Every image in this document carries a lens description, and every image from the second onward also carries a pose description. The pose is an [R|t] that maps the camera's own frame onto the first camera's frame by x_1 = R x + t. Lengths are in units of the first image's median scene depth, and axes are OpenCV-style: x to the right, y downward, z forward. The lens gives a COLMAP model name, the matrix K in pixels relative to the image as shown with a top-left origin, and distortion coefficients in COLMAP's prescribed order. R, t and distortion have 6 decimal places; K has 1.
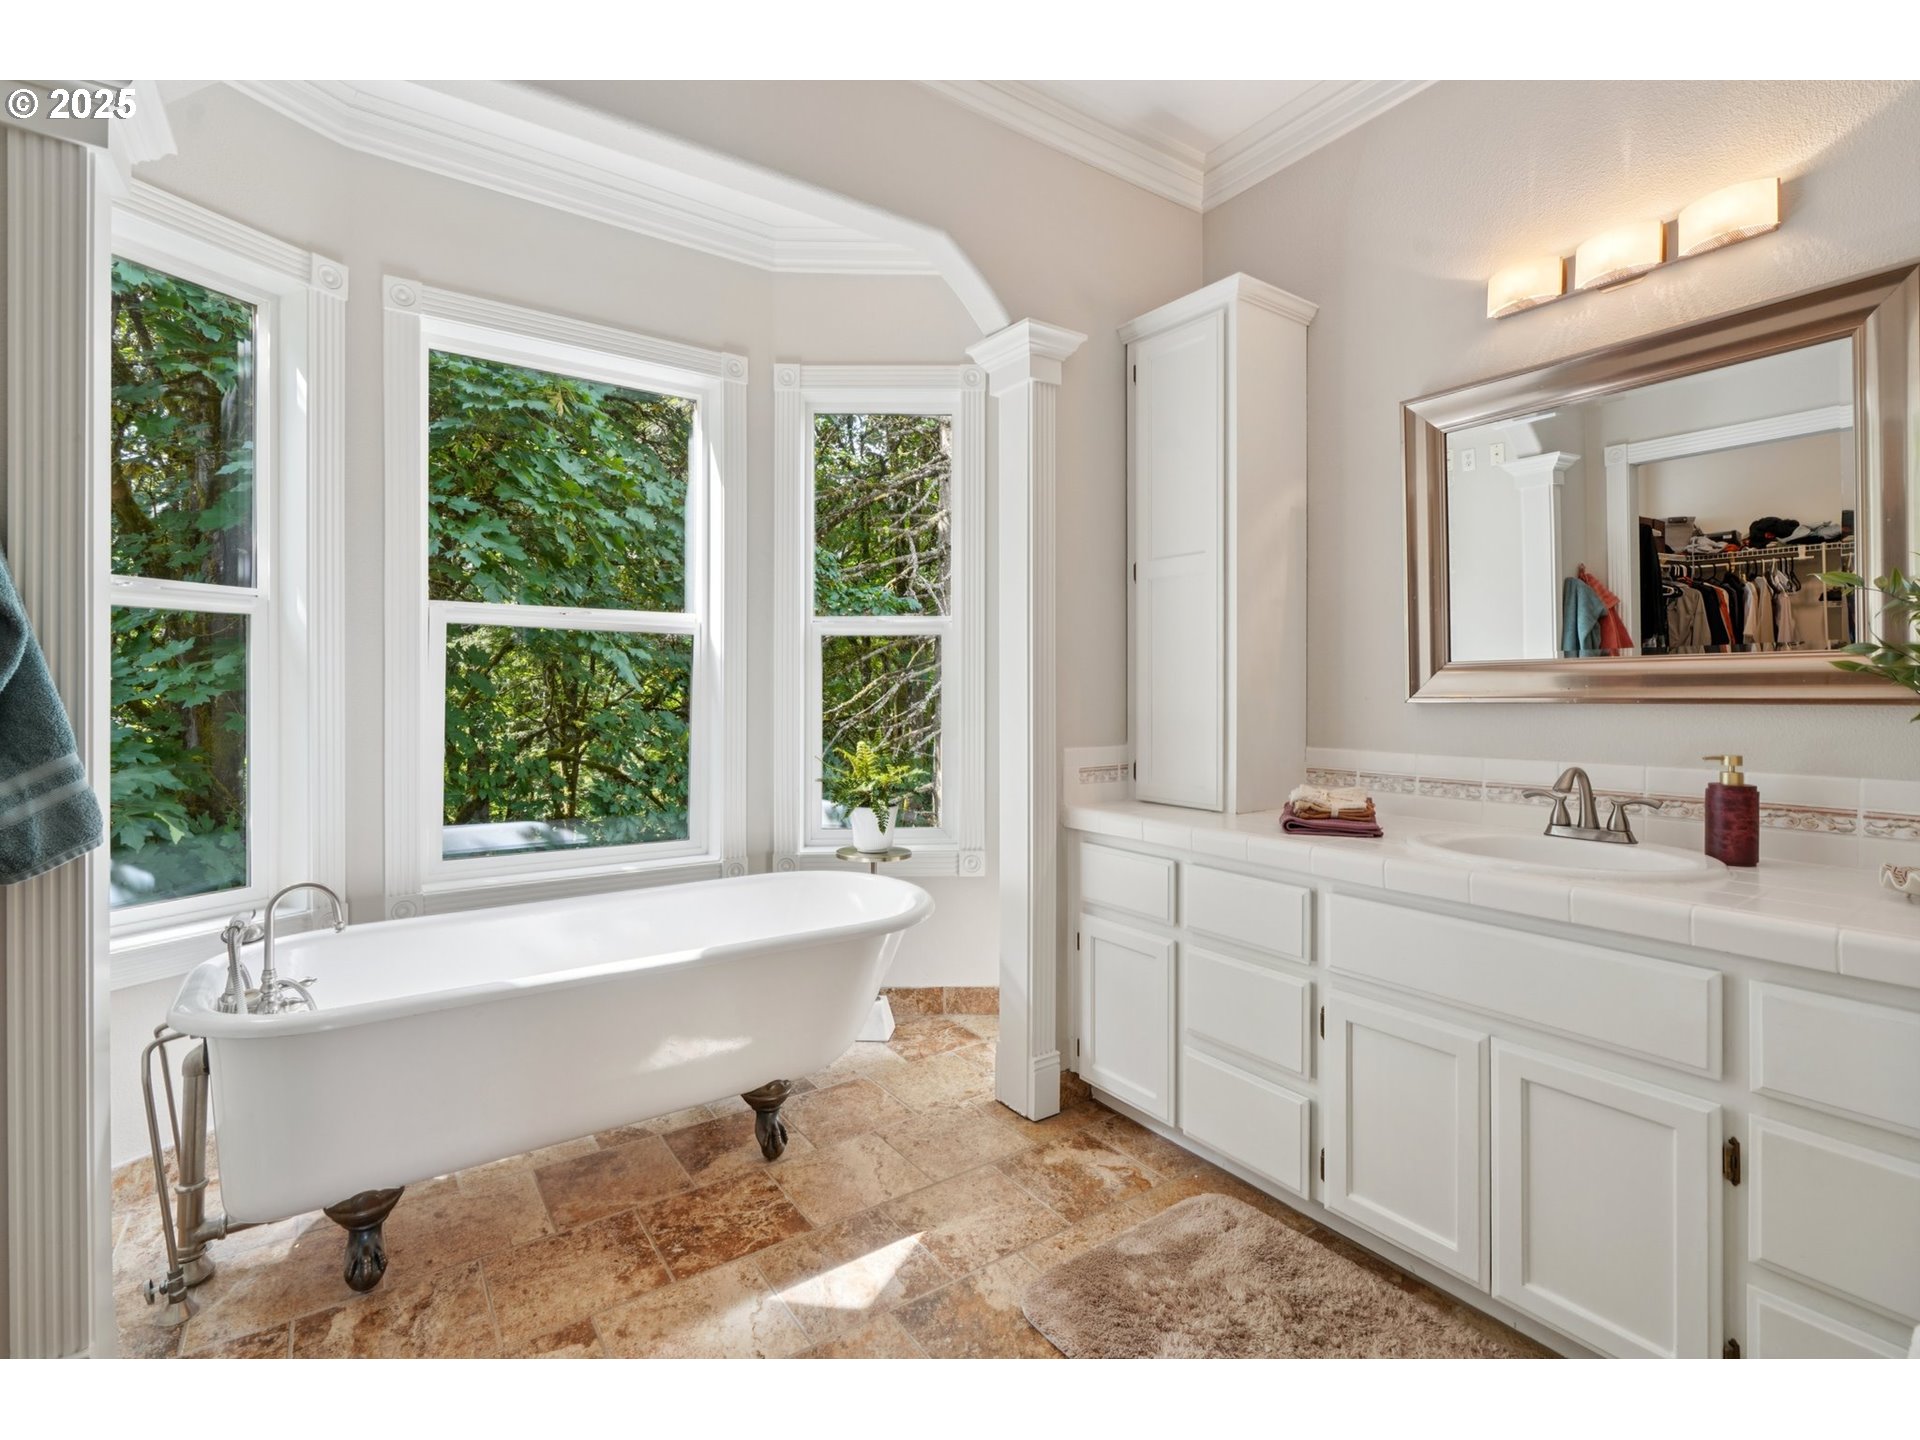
lens RADIAL K [[873.9, 0, 962.0], [0, 873.9, 698.9], [0, 0, 1]] dist [-0.019301, 0.002580]
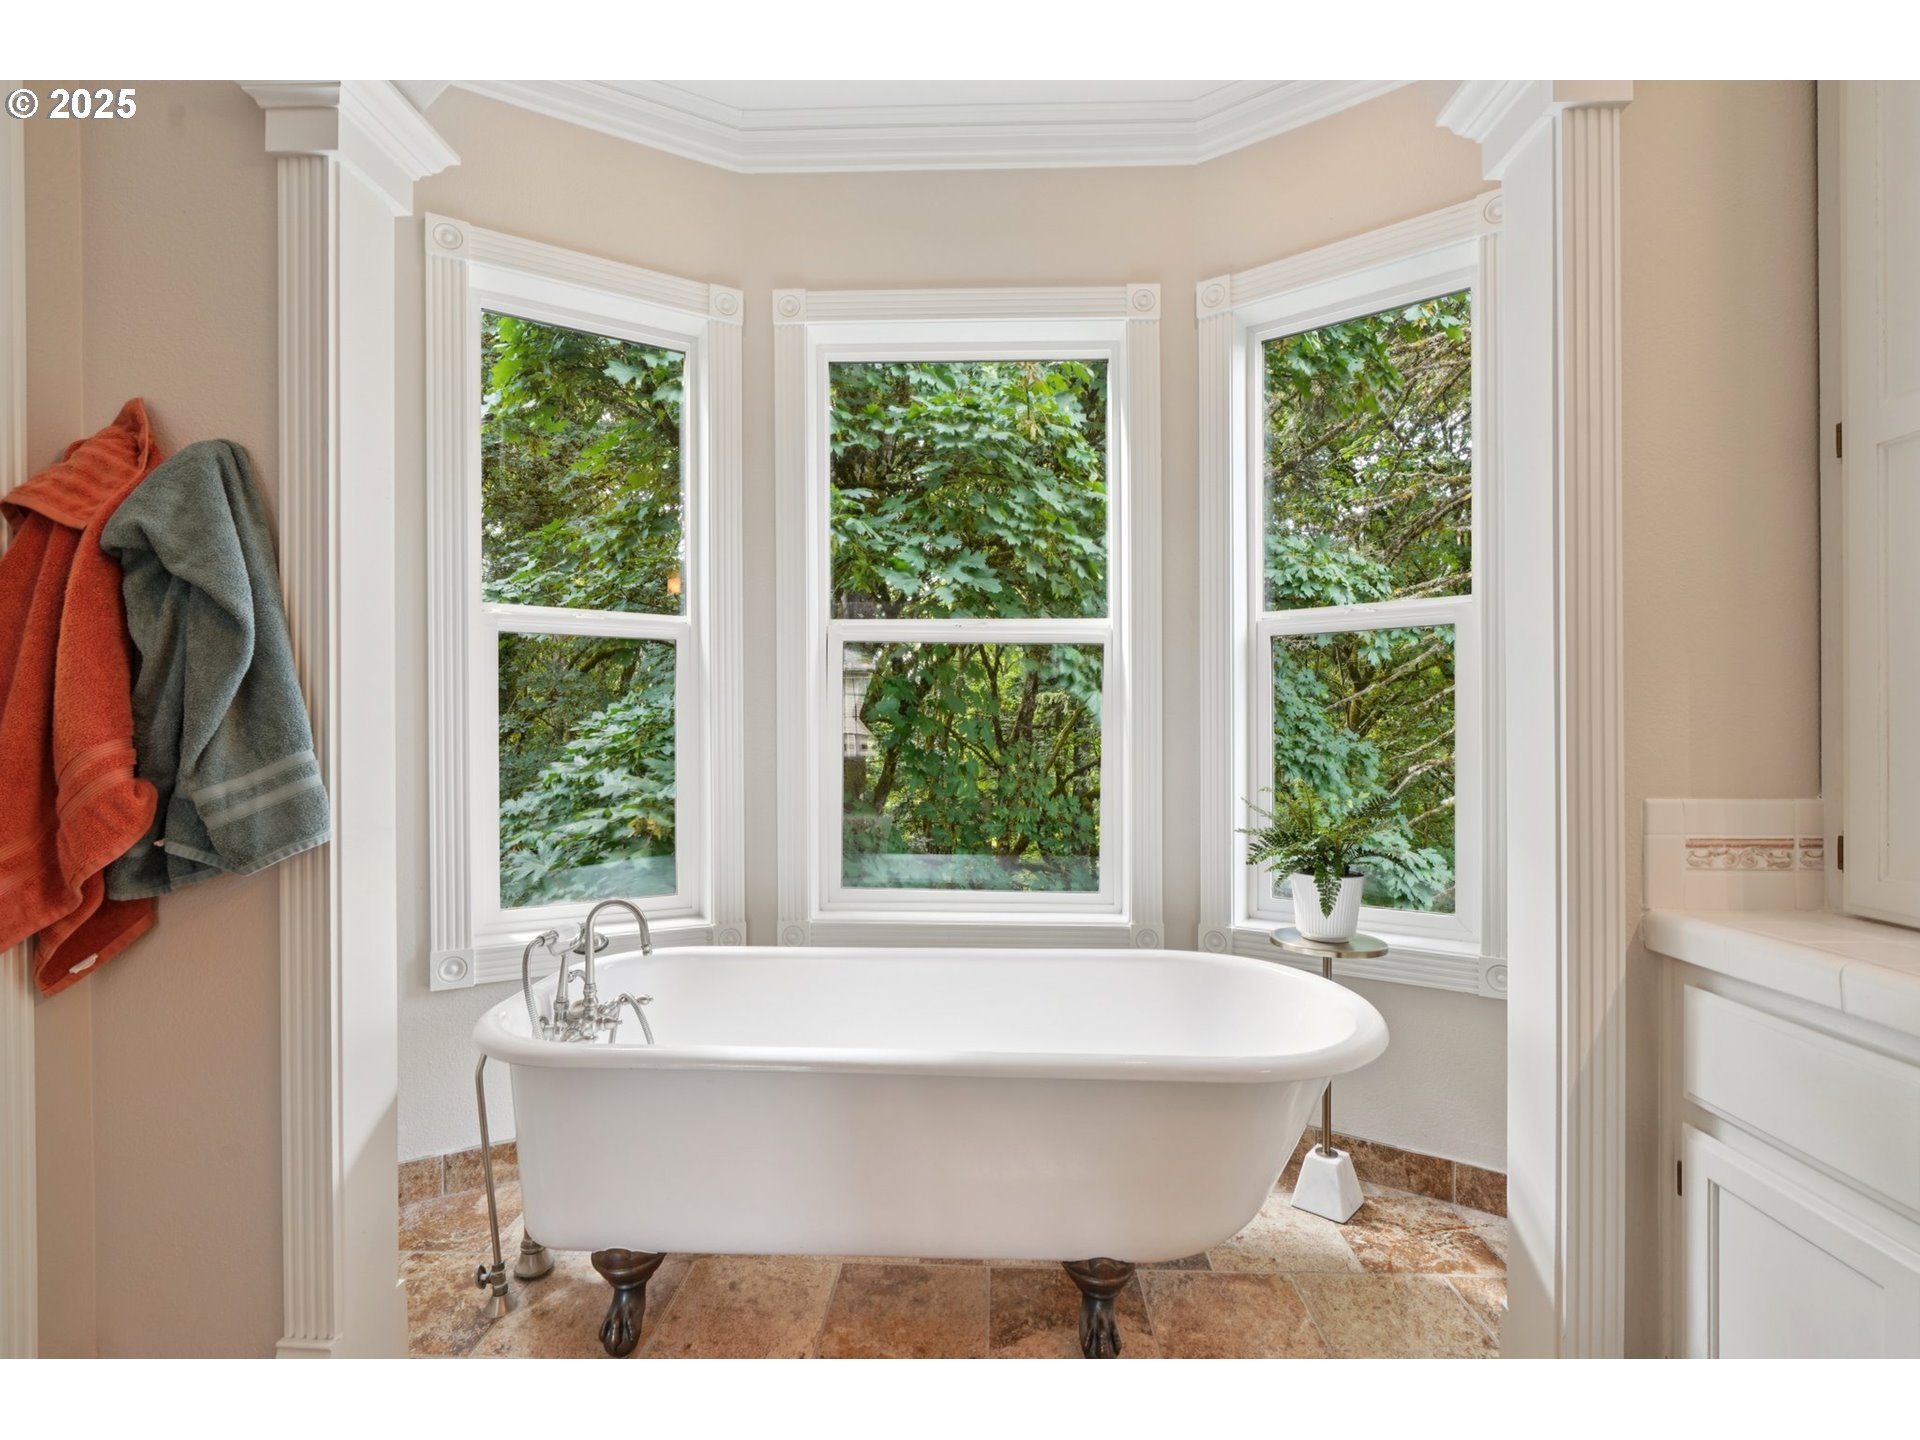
lens RADIAL K [[873.9, 0, 955.6], [0, 873.9, 736.0], [0, 0, 1]] dist [-0.019301, 0.002580]
pose [[0.794478, 0.000506, -0.607292, 0.095529], [-0.005119, 0.999970, -0.005864, 0.023056], [0.607271, 0.007768, 0.794457, 0.321628]]
